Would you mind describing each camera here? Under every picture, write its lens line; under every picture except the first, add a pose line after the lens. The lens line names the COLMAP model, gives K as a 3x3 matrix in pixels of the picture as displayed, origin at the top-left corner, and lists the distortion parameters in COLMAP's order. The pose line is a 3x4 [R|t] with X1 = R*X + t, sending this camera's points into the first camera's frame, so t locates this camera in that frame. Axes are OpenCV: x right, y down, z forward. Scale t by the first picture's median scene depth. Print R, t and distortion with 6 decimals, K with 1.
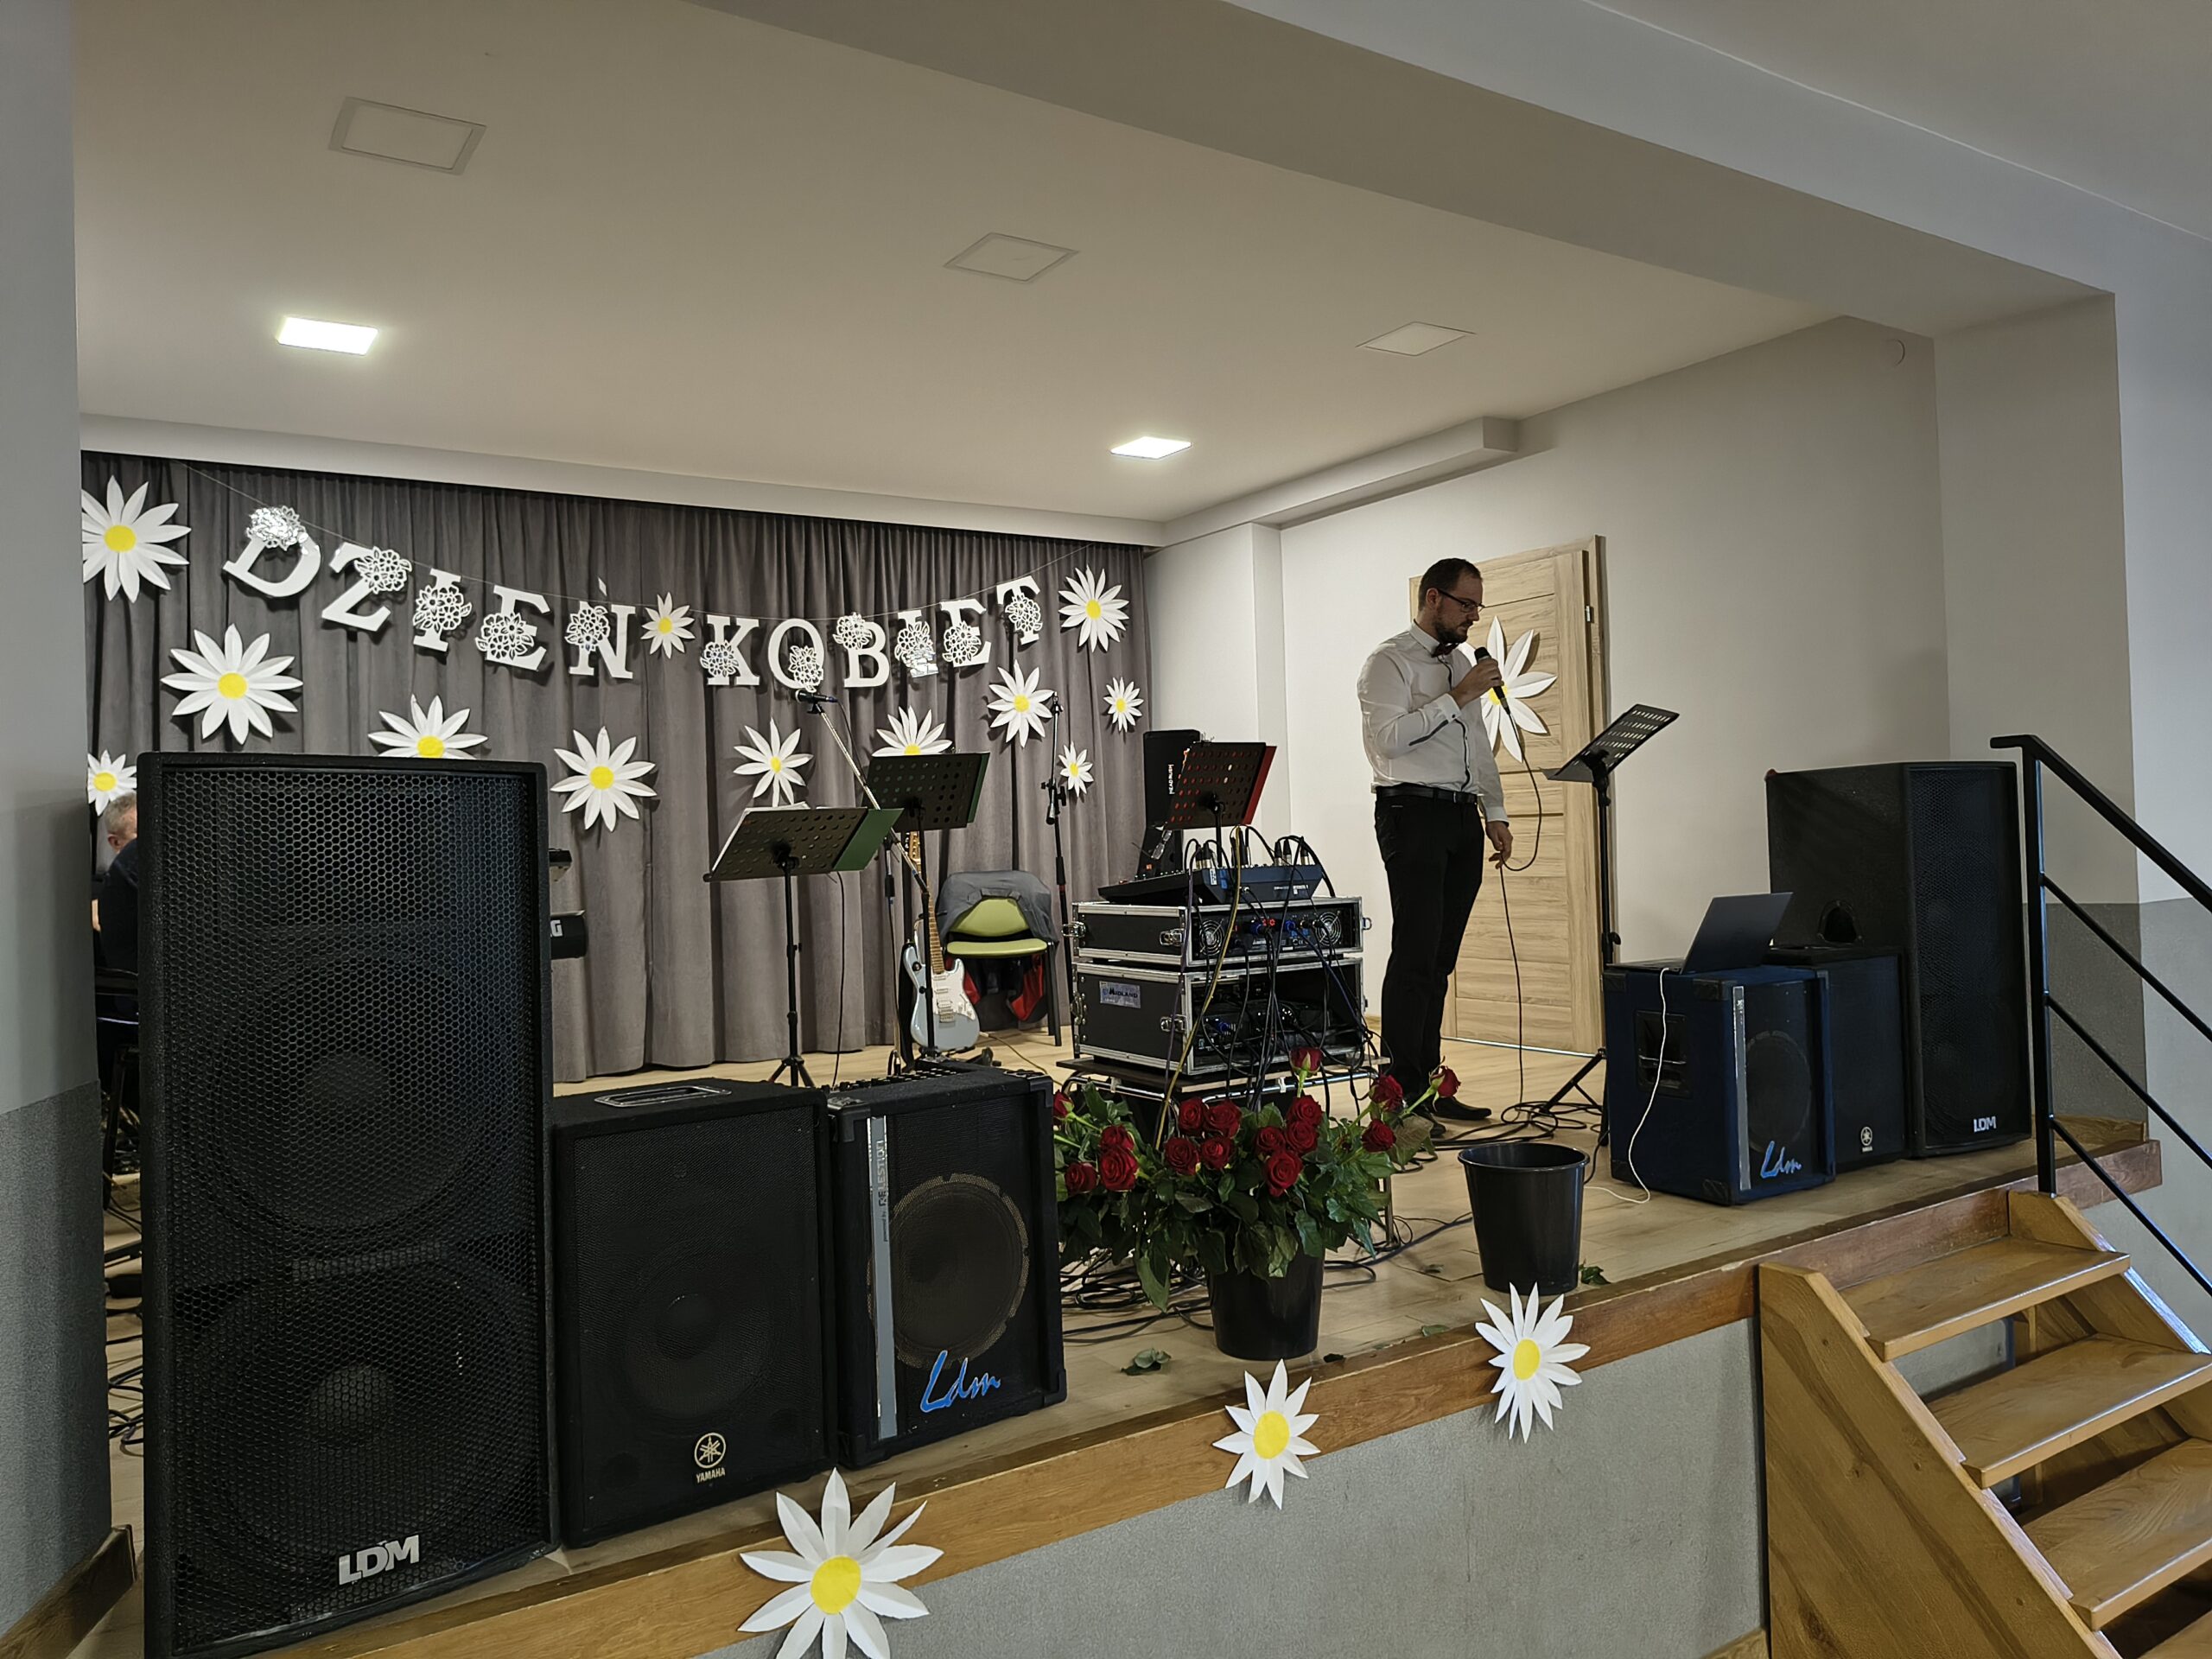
lens RADIAL K [[1535.1, 0, 1106.0], [0, 1535.1, 829.5], [0, 0, 1]] dist [0.017748, 0.001820]
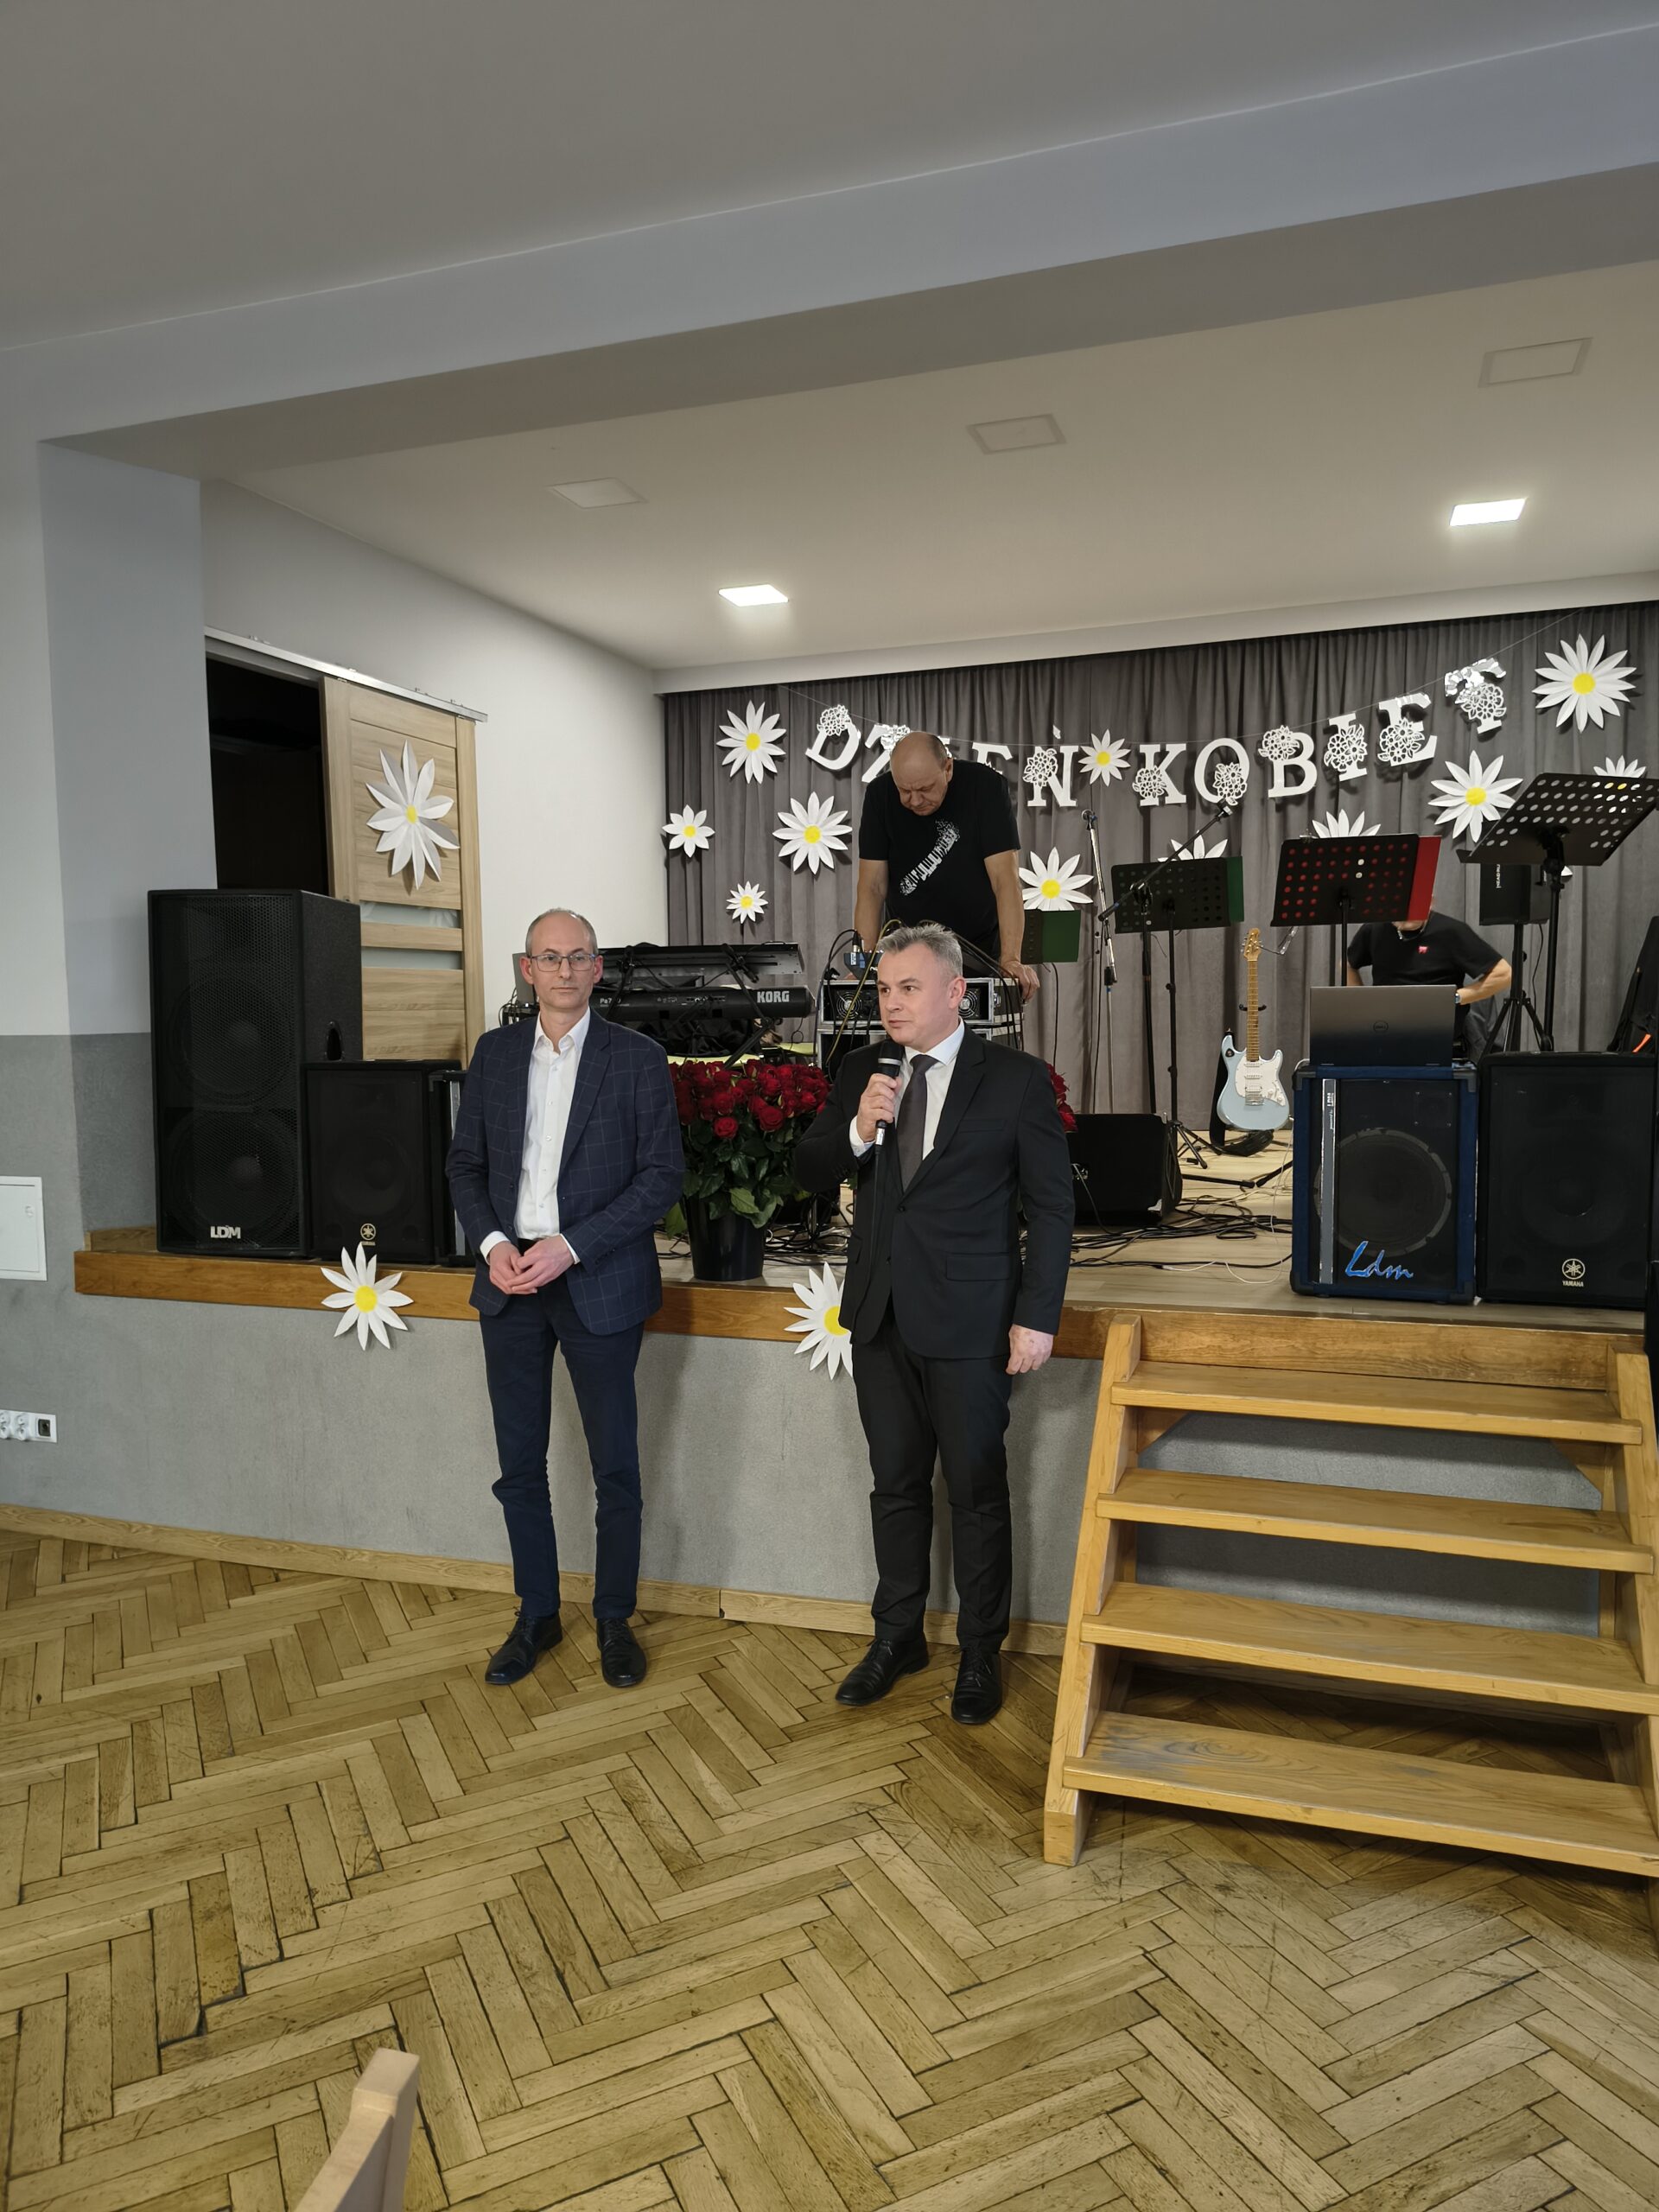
lens RADIAL K [[1523.6, 0, 829.5], [0, 1523.6, 1106.0], [0, 0, 1]] dist [0.043575, 0.001489]
pose [[0.617841, 0.084016, -0.781802, 0.549813], [0.001958, 0.994108, 0.108379, 0.007041], [0.786301, -0.068492, 0.614036, 0.084003]]
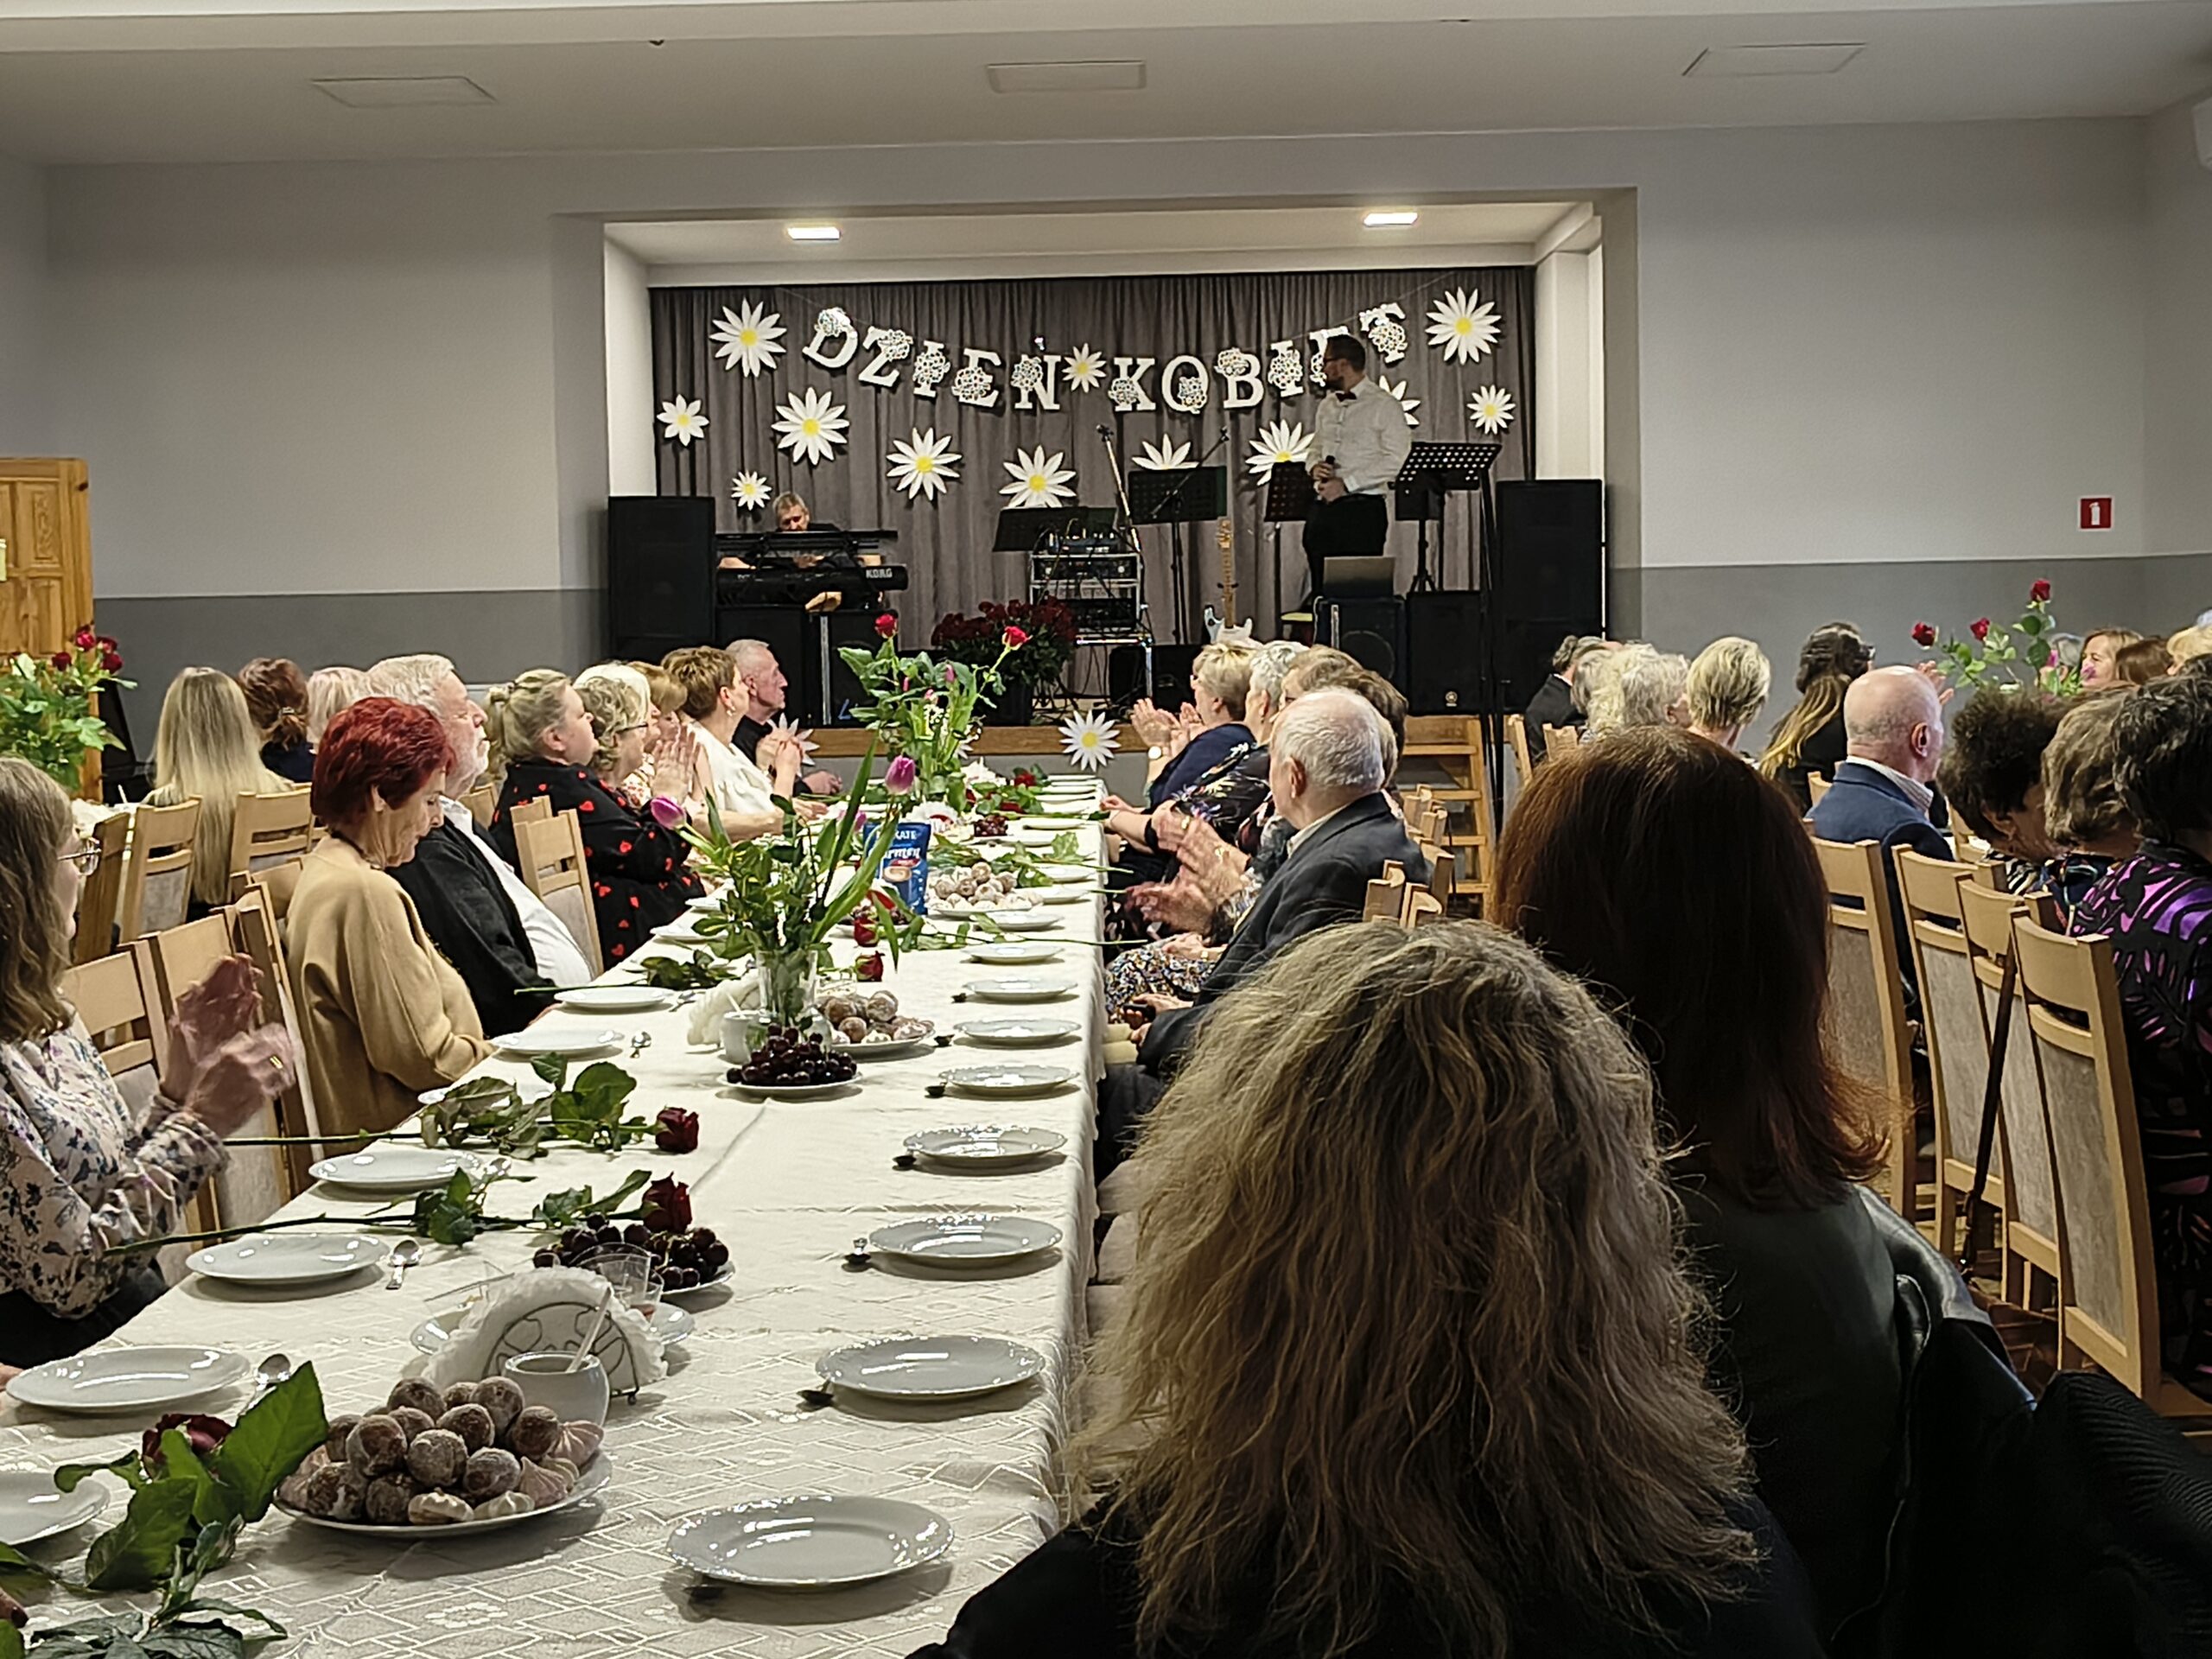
lens RADIAL K [[2985.8, 0, 1037.0], [0, 2985.8, 897.0], [0, 0, 1]] dist [0.008340, 0.007378]
pose [[0.819162, 0.074813, -0.568662, 1.244326], [-0.003858, 0.992153, 0.124969, 0.000738], [0.573549, -0.100176, 0.813023, -1.242851]]
